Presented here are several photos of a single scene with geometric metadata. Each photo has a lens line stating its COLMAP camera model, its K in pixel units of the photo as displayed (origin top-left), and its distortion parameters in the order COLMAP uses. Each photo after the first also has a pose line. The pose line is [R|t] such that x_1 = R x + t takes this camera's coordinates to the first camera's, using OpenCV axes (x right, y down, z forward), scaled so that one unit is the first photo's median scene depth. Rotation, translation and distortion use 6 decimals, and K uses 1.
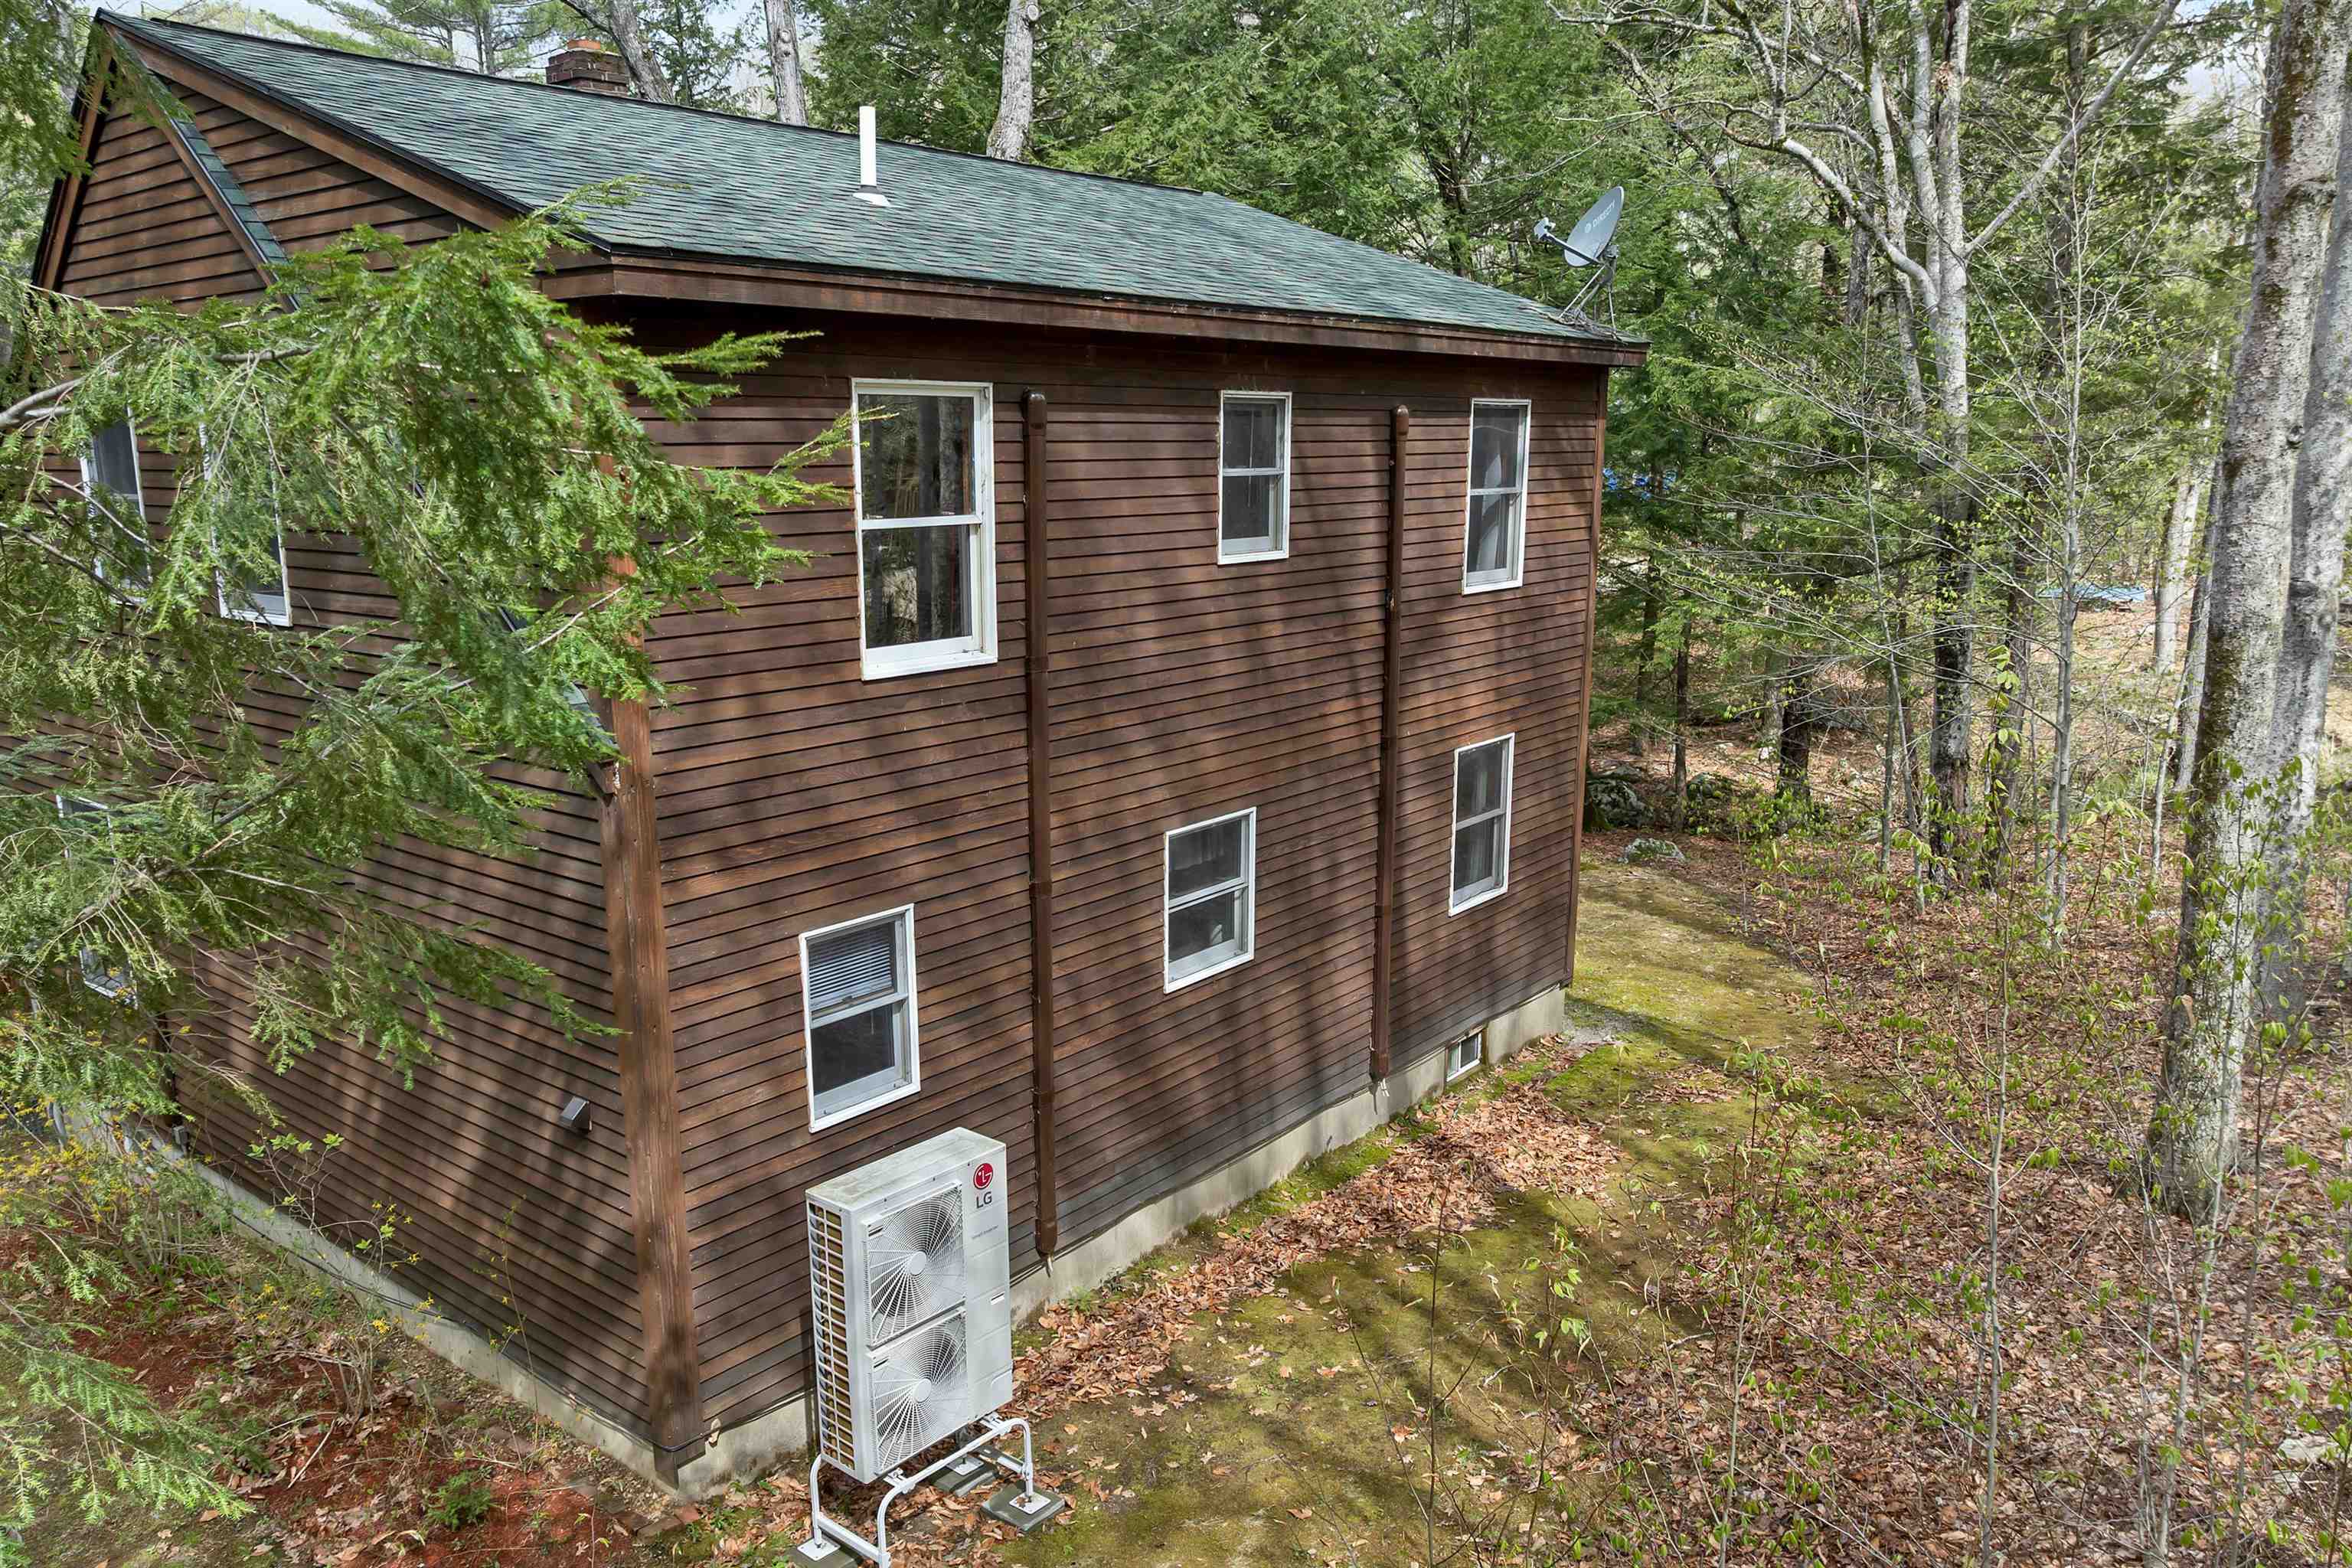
lens RADIAL K [[1736.6, 0, 1153.6], [0, 1736.6, 781.8], [0, 0, 1]] dist [-0.022468, -0.017487]
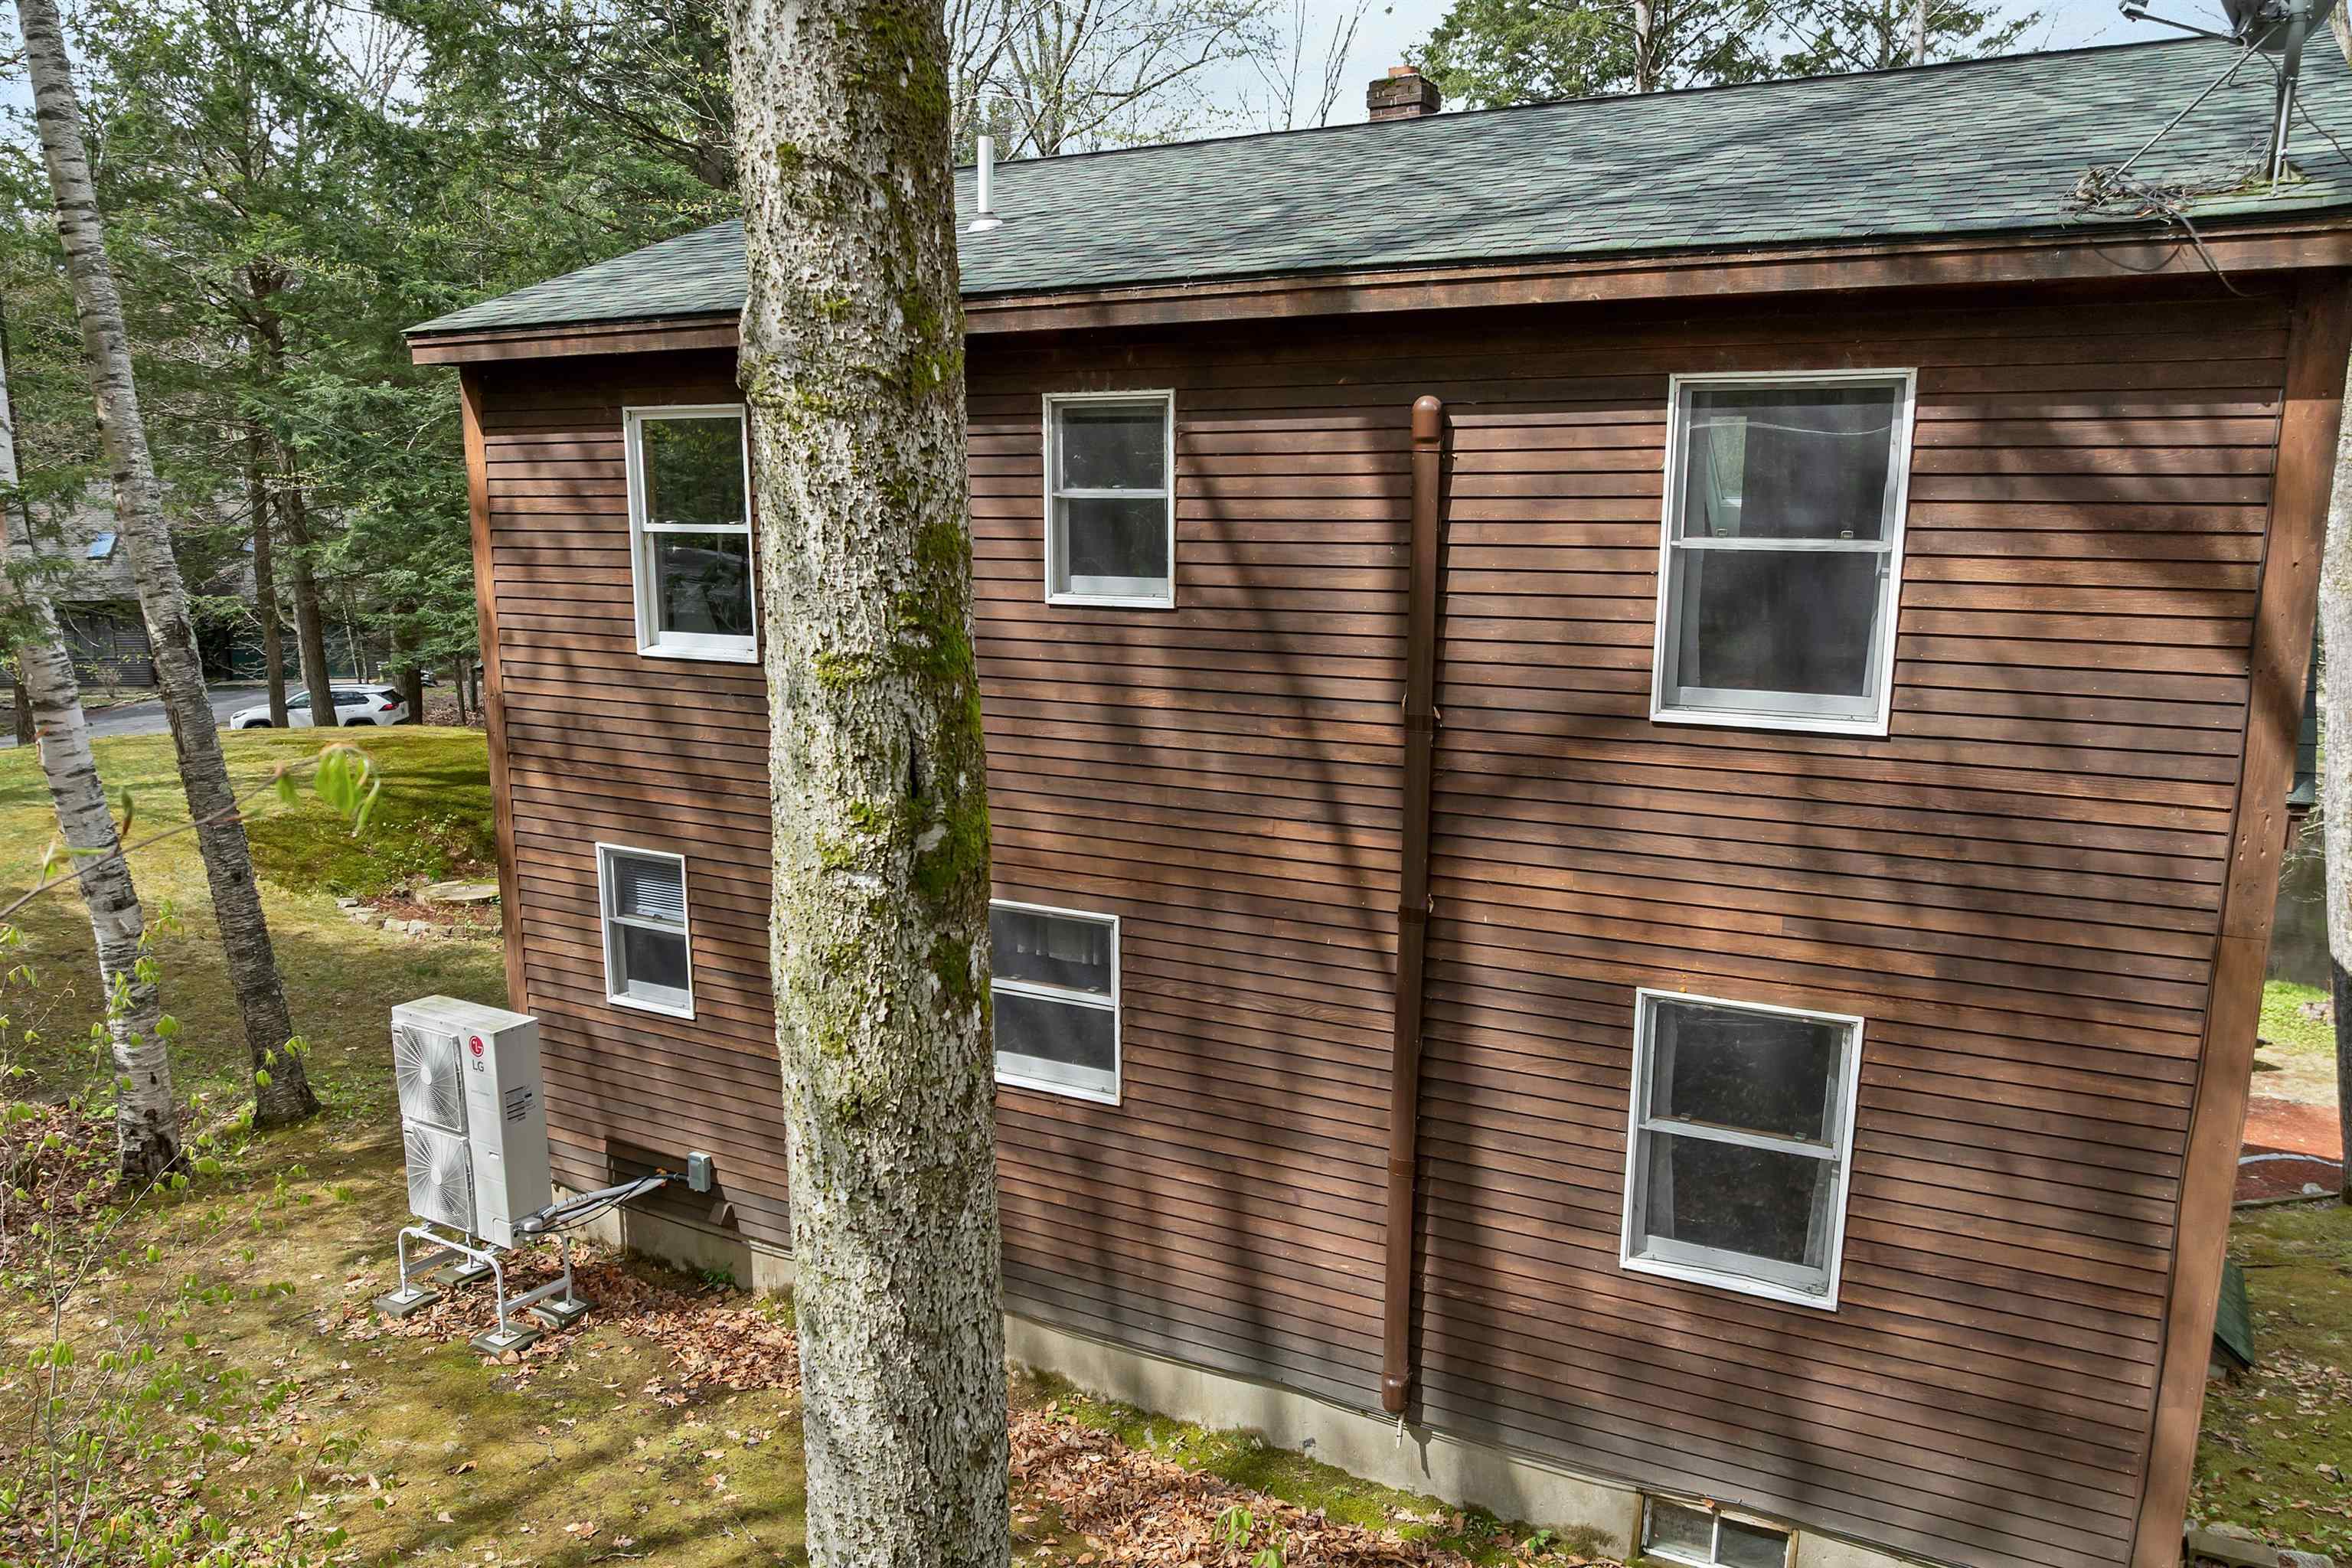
lens RADIAL K [[1736.6, 0, 1156.9], [0, 1736.6, 791.6], [0, 0, 1]] dist [-0.022468, -0.017487]
pose [[0.161057, 0.176490, -0.971037, 0.778011], [-0.190326, 0.970967, 0.144909, -0.150608], [0.968420, 0.161475, 0.189971, 0.812901]]
